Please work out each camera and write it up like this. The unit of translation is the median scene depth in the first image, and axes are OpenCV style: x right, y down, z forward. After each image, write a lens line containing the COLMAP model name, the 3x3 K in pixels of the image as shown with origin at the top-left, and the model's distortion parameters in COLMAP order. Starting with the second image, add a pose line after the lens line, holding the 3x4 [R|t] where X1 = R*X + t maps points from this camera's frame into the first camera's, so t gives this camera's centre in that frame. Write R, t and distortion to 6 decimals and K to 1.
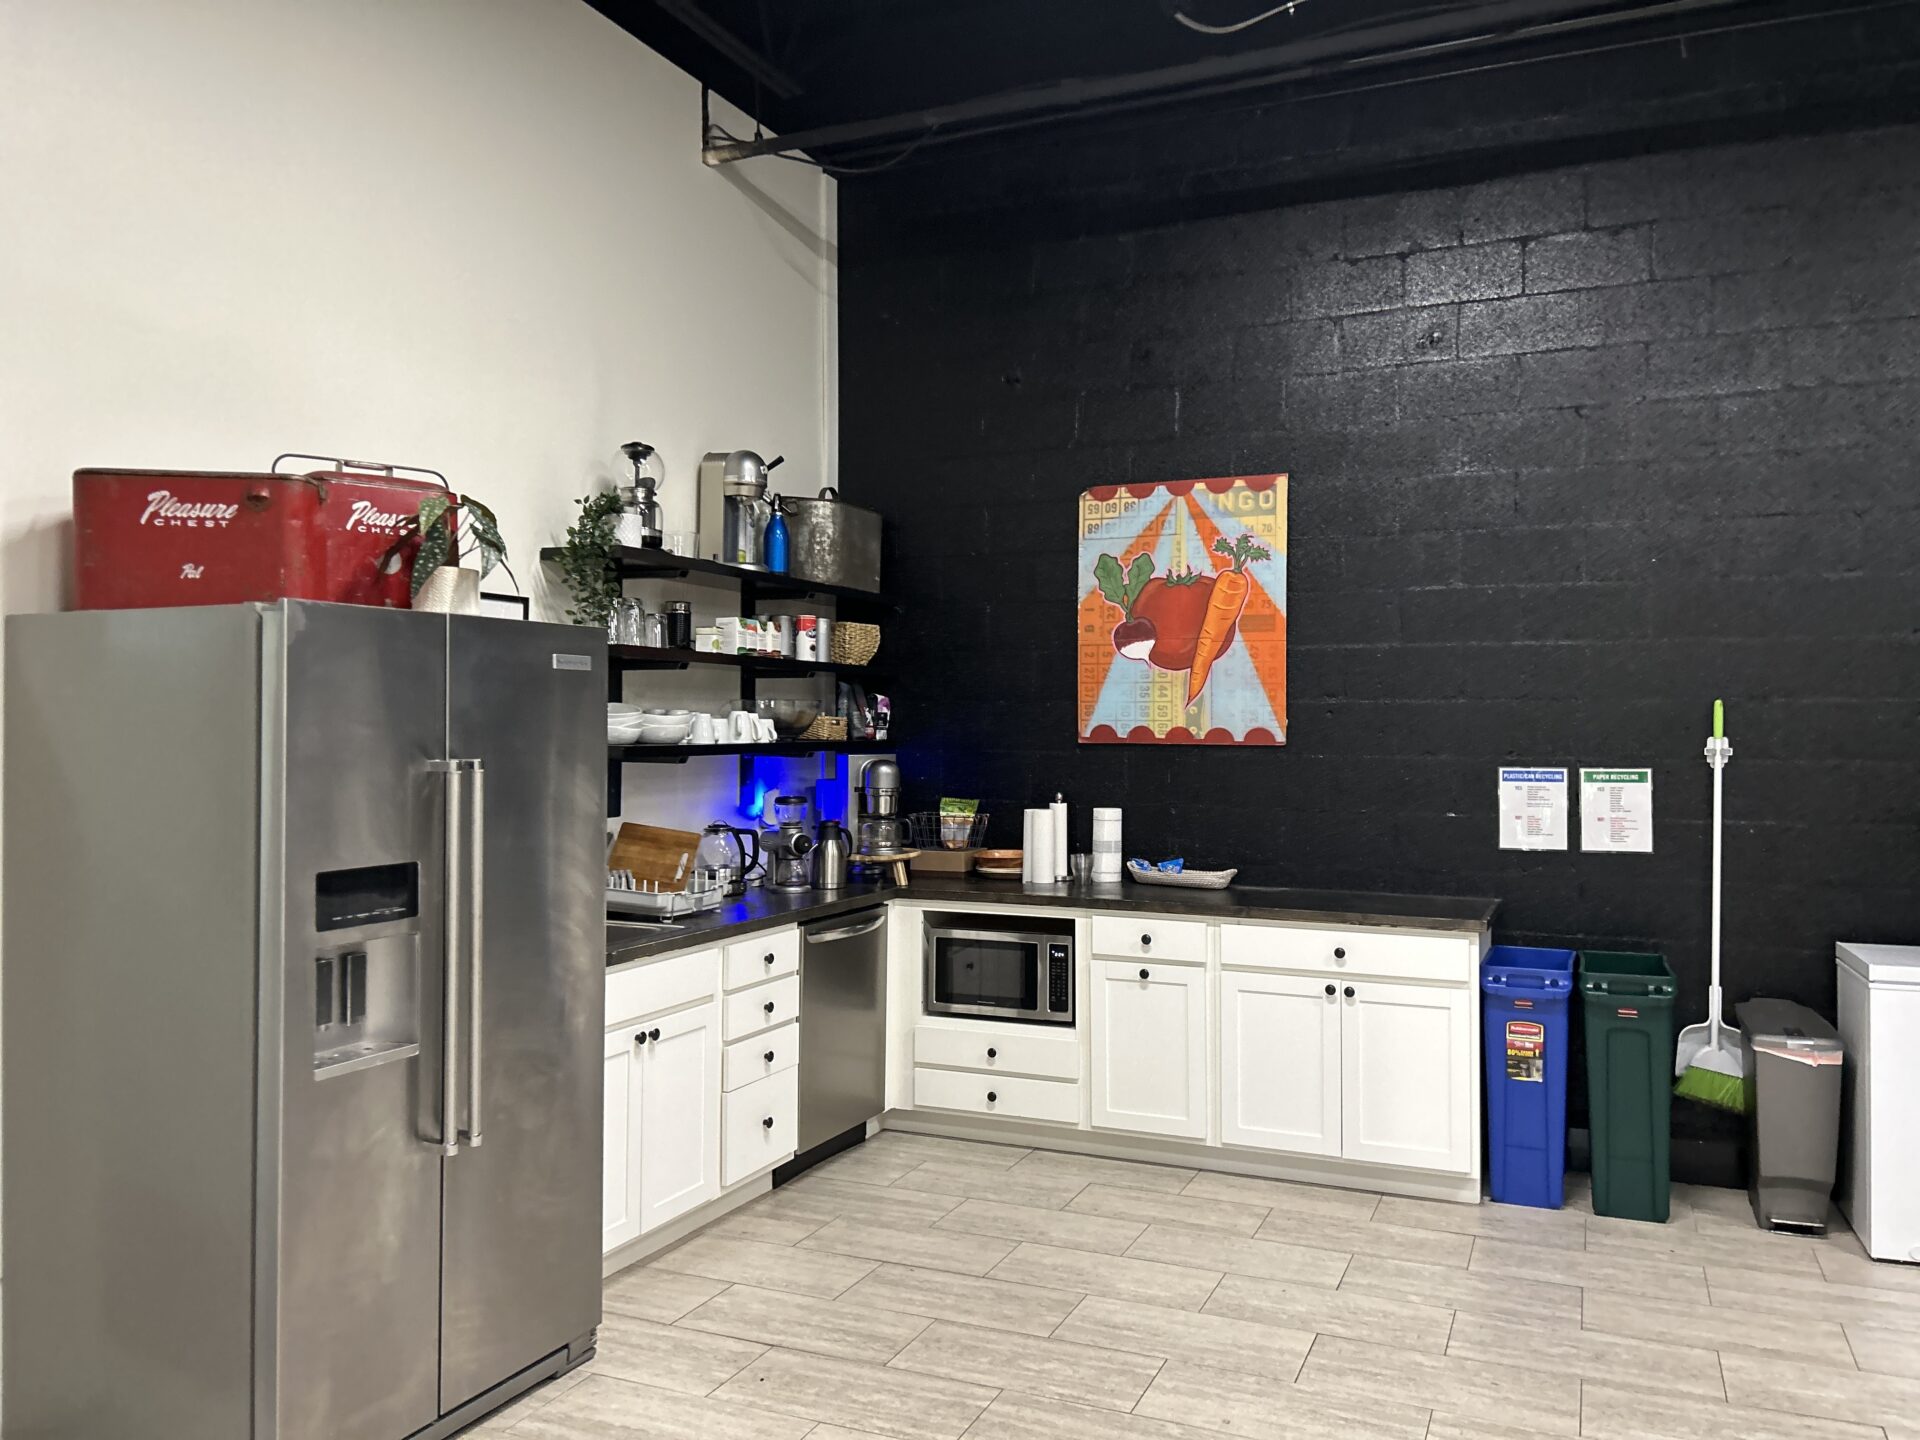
lens RADIAL K [[1455.9, 0, 954.9], [0, 1455.9, 719.9], [0, 0, 1]] dist [0.039485, -0.035486]
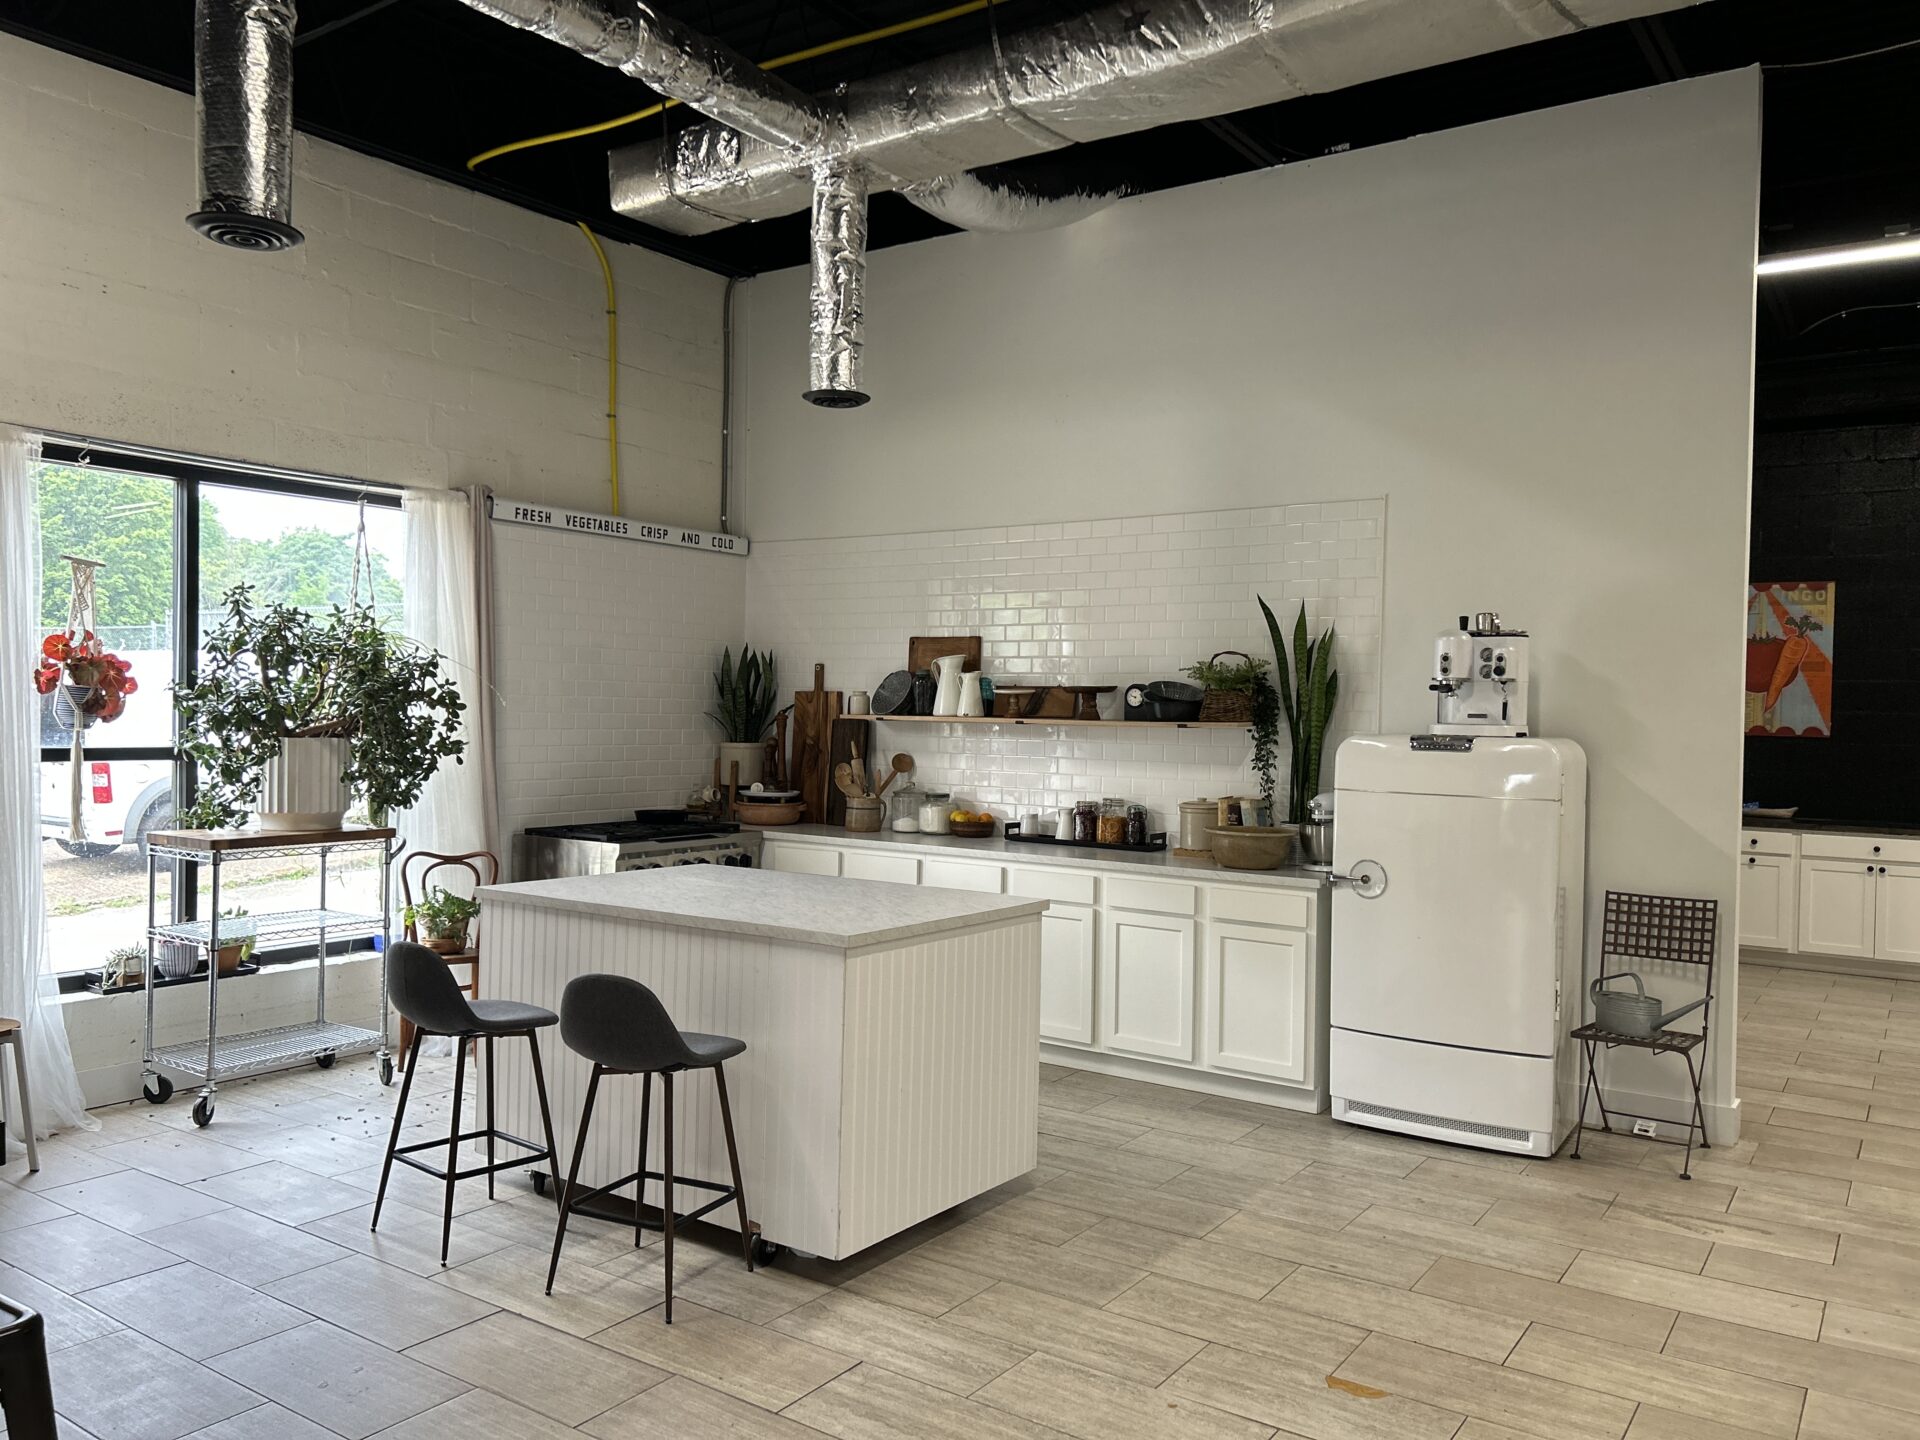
lens RADIAL K [[1455.9, 0, 964.2], [0, 1455.9, 713.7], [0, 0, 1]] dist [0.039485, -0.035486]
pose [[0.979121, 0.015695, -0.202672, -0.423758], [-0.013781, 0.999846, 0.010848, -0.015370], [0.202811, -0.007829, 0.979187, -0.911032]]
